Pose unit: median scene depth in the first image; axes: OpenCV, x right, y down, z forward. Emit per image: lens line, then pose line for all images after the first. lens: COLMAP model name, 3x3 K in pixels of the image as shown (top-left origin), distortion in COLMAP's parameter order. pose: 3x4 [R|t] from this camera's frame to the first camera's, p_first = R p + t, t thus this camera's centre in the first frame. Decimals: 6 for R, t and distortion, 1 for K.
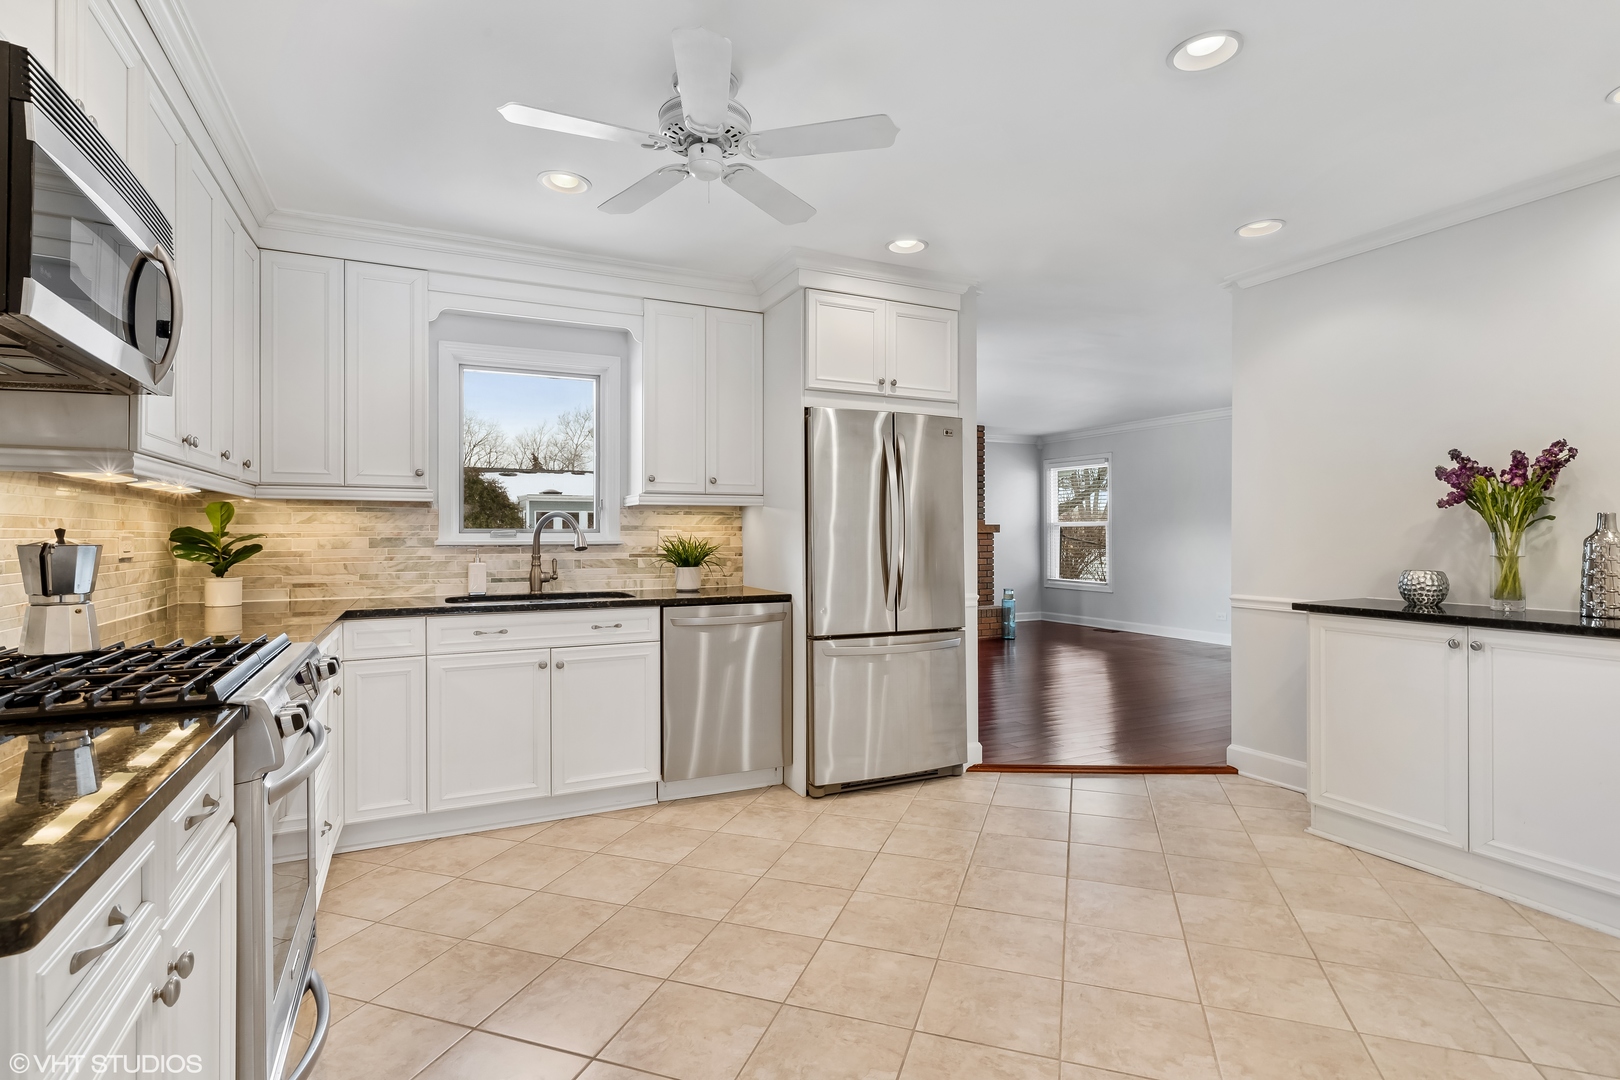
lens RADIAL K [[794.4, 0, 808.8], [0, 794.4, 536.1], [0, 0, 1]] dist [0.005197, -0.000102]
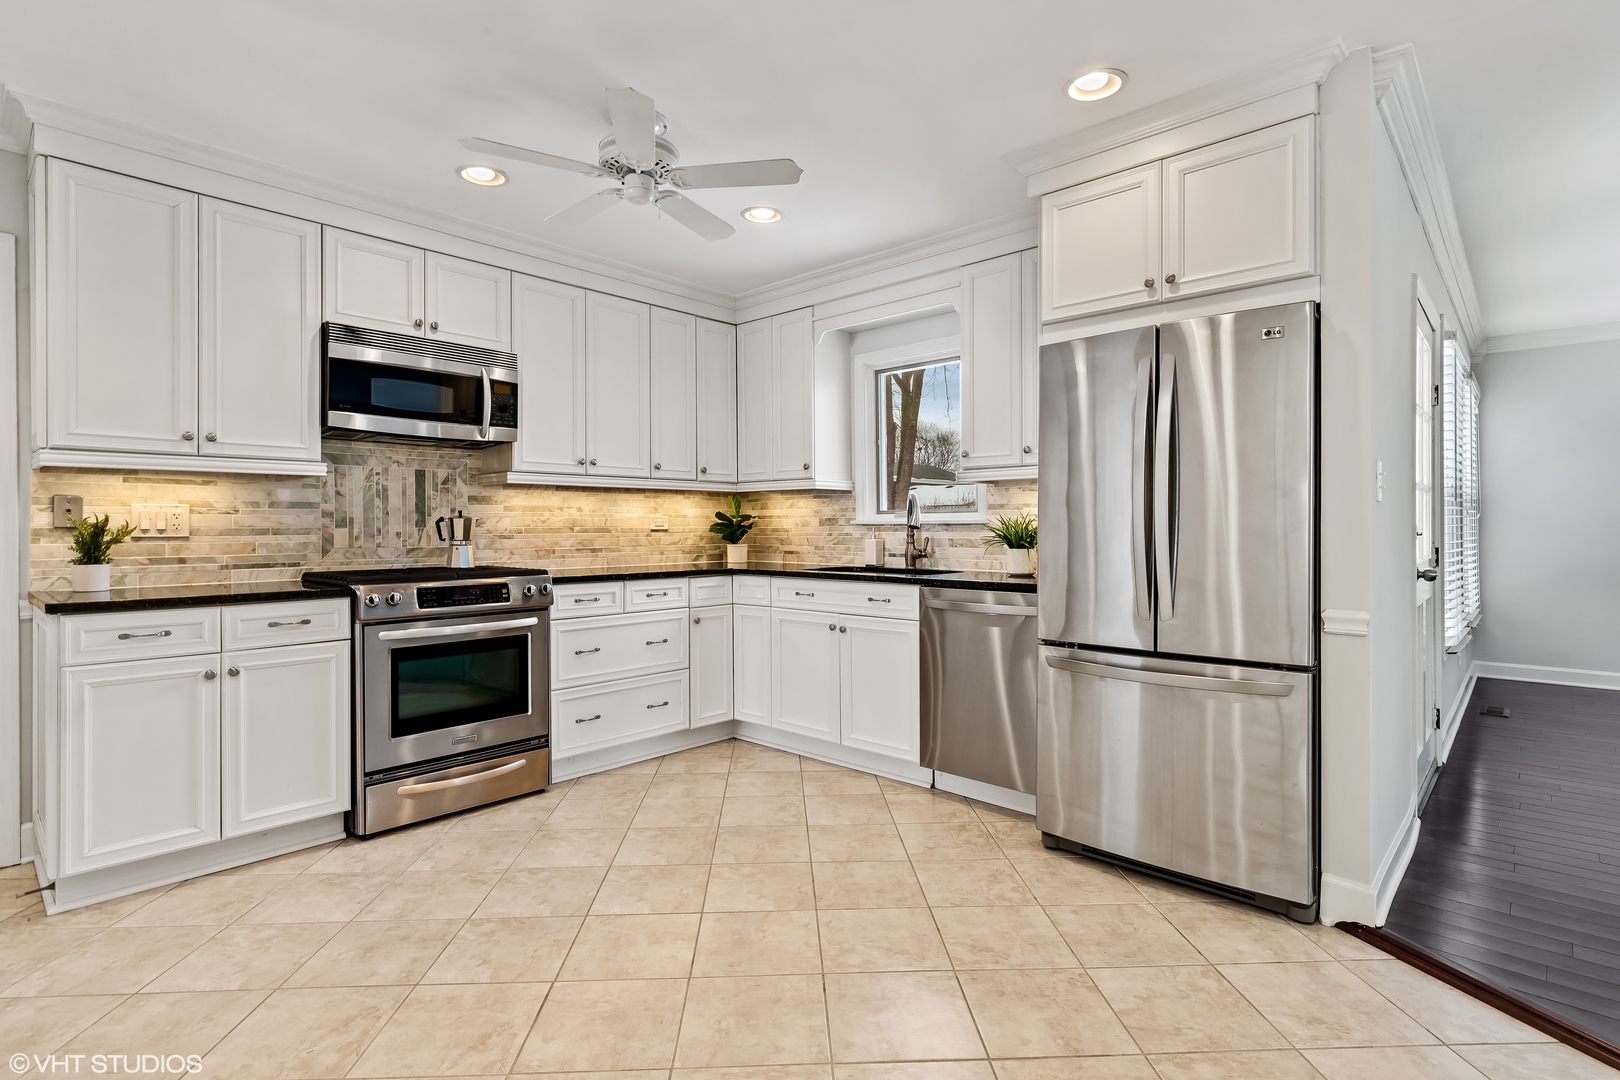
lens RADIAL K [[794.4, 0, 806.7], [0, 794.4, 531.1], [0, 0, 1]] dist [0.005197, -0.000102]
pose [[0.363533, 0.006582, -0.931558, 0.628504], [0.000403, 0.999974, 0.007223, 0.013270], [0.931581, -0.003001, 0.363521, 0.481675]]
